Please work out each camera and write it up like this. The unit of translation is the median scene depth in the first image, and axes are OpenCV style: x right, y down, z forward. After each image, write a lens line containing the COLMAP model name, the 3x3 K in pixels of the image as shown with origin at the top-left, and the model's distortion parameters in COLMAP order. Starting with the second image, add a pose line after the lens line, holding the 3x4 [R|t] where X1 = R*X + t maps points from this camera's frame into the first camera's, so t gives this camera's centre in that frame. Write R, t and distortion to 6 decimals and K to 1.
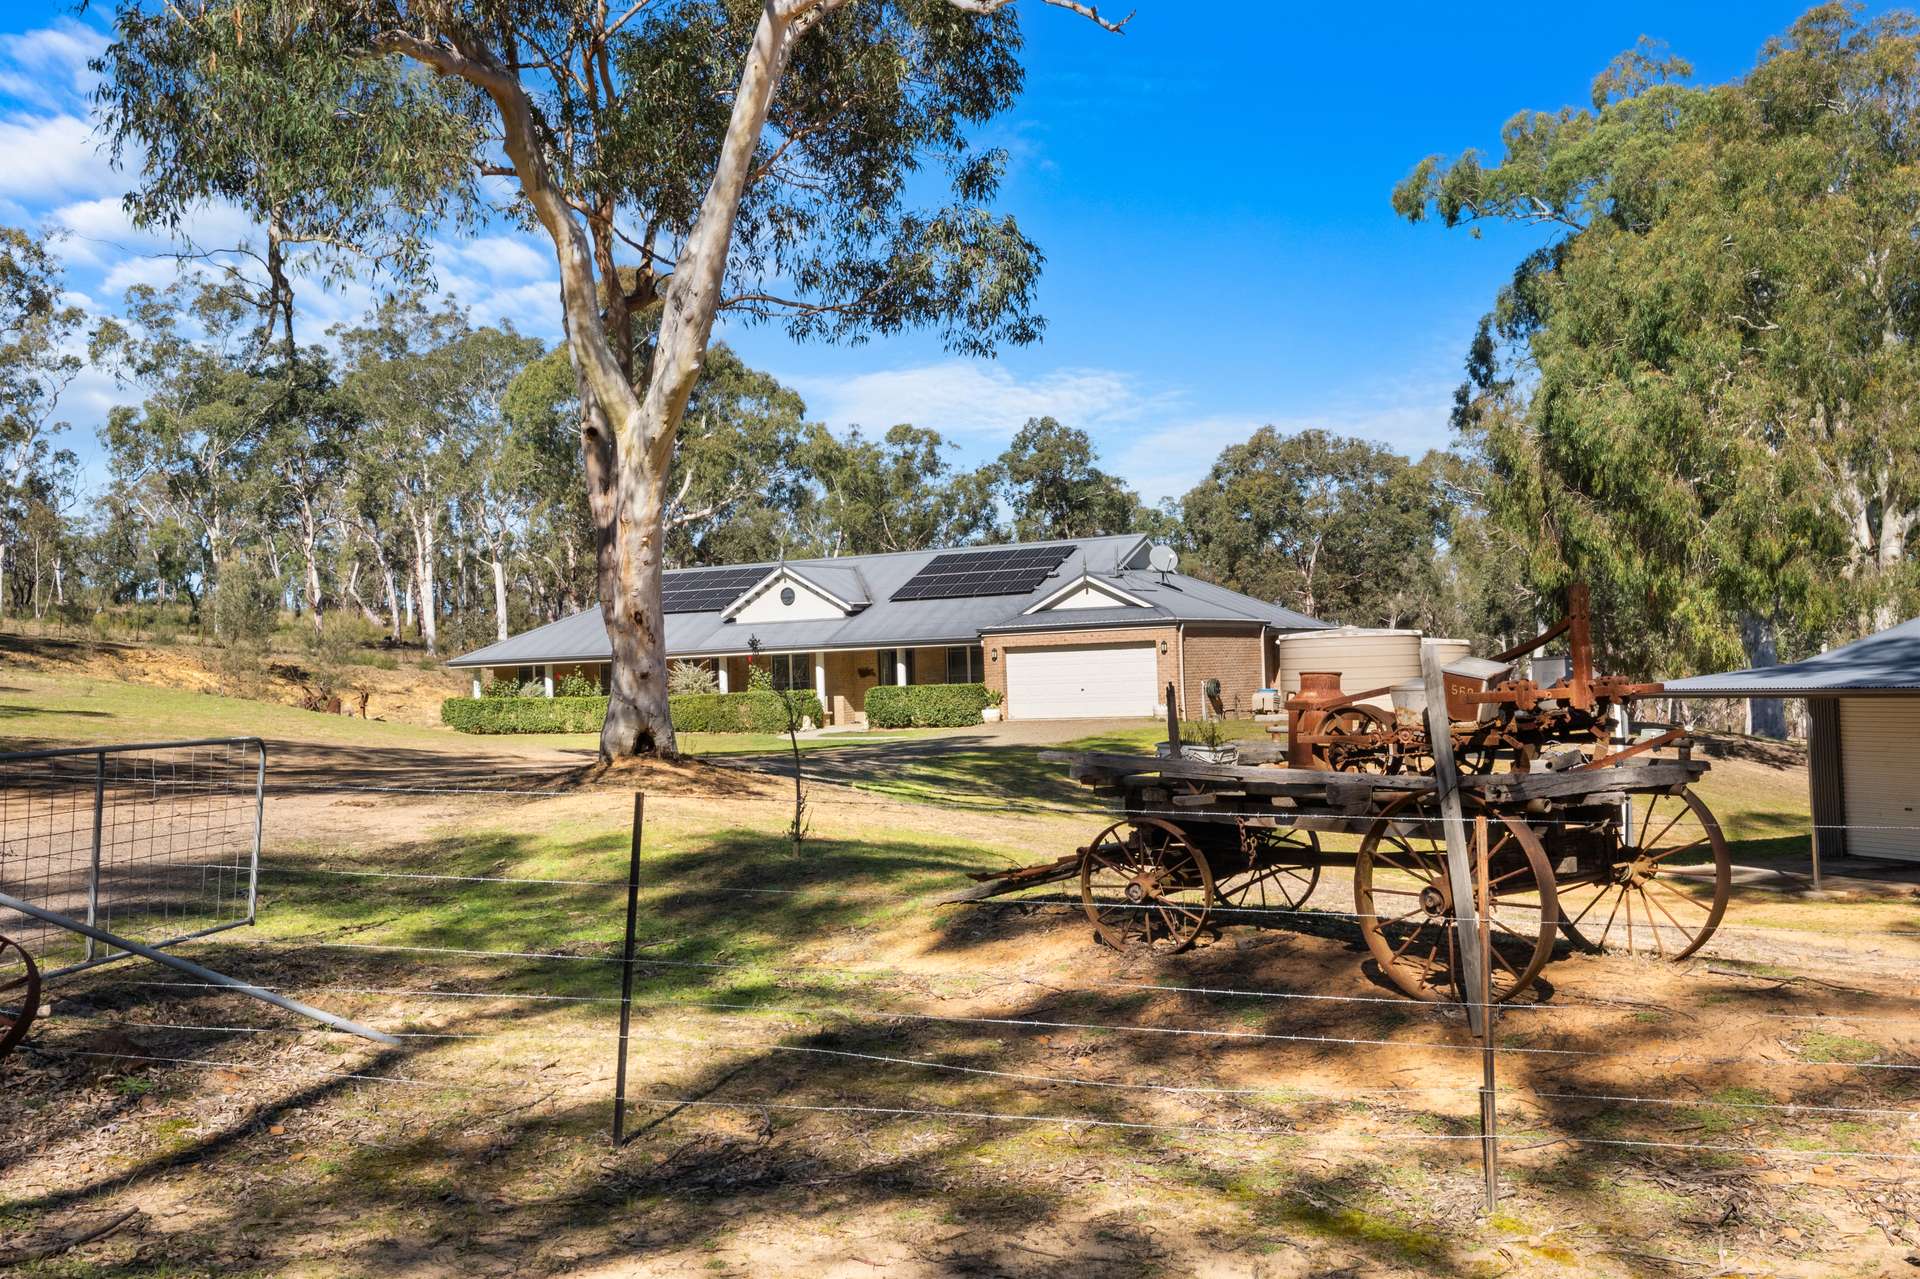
lens RADIAL K [[2027.5, 0, 960.0], [0, 2027.5, 639.5], [0, 0, 1]] dist [0.014058, 0.008553]
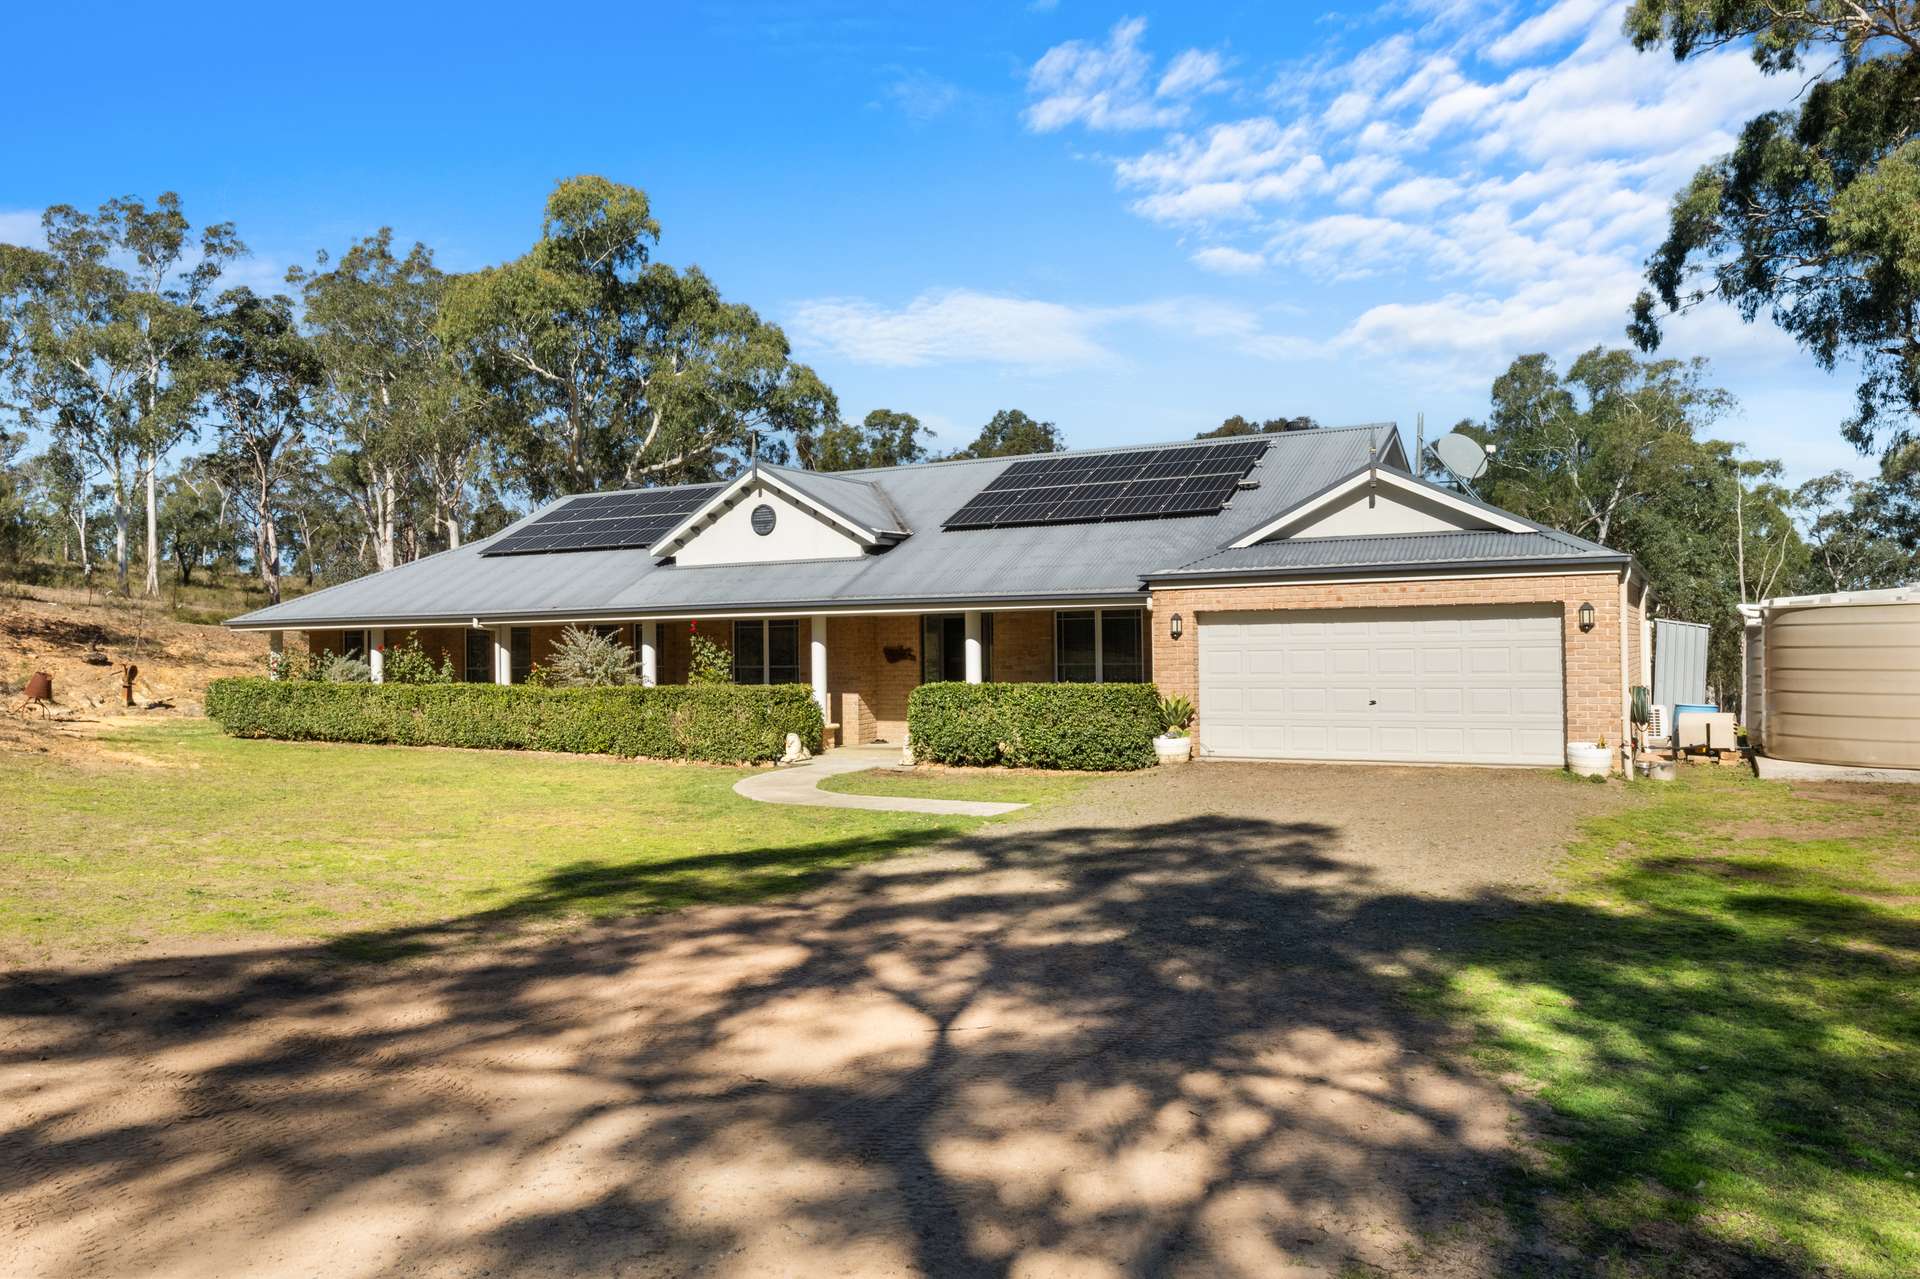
lens RADIAL K [[1367.9, 0, 960.0], [0, 1367.9, 639.5], [0, 0, 1]] dist [-0.004802, 0.005273]
pose [[0.998302, 0.020935, 0.054351, -0.049553], [-0.021602, 0.999698, 0.011714, 0.007246], [-0.054089, -0.012868, 0.998453, 0.608163]]
